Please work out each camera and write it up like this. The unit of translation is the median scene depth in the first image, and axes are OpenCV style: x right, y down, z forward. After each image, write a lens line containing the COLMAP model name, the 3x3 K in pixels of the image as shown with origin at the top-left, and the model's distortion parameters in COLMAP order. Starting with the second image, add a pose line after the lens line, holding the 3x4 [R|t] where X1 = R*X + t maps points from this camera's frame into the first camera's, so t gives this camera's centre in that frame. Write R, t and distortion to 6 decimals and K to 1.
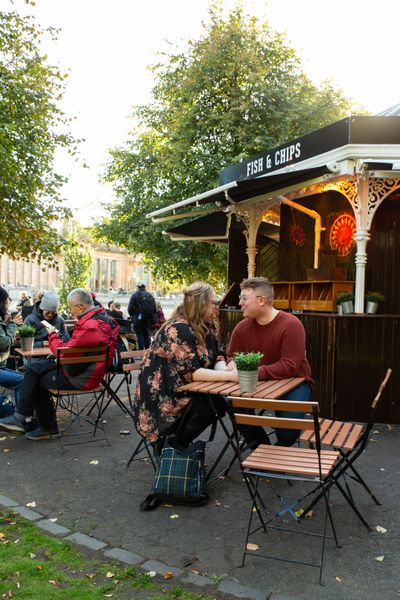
lens RADIAL K [[536.4, 0, 200.0], [0, 536.4, 300.0], [0, 0, 1]] dist [0.017038, 0.001813]
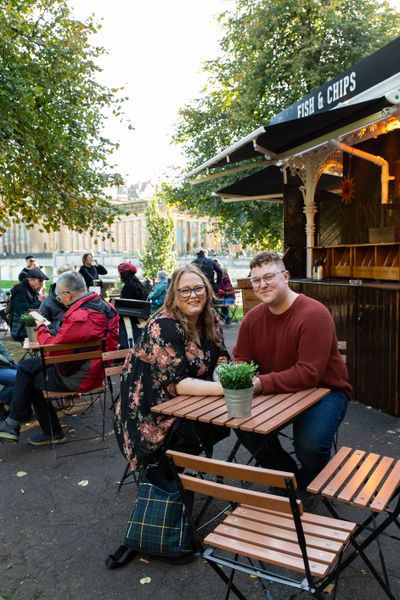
lens RADIAL K [[536.4, 0, 200.0], [0, 536.4, 300.0], [0, 0, 1]] dist [0.017038, 0.001813]
pose [[0.985683, -0.032898, -0.165371, 0.078884], [0.044962, 0.996551, 0.069739, -0.018735], [0.162506, -0.076176, 0.983763, 0.141743]]
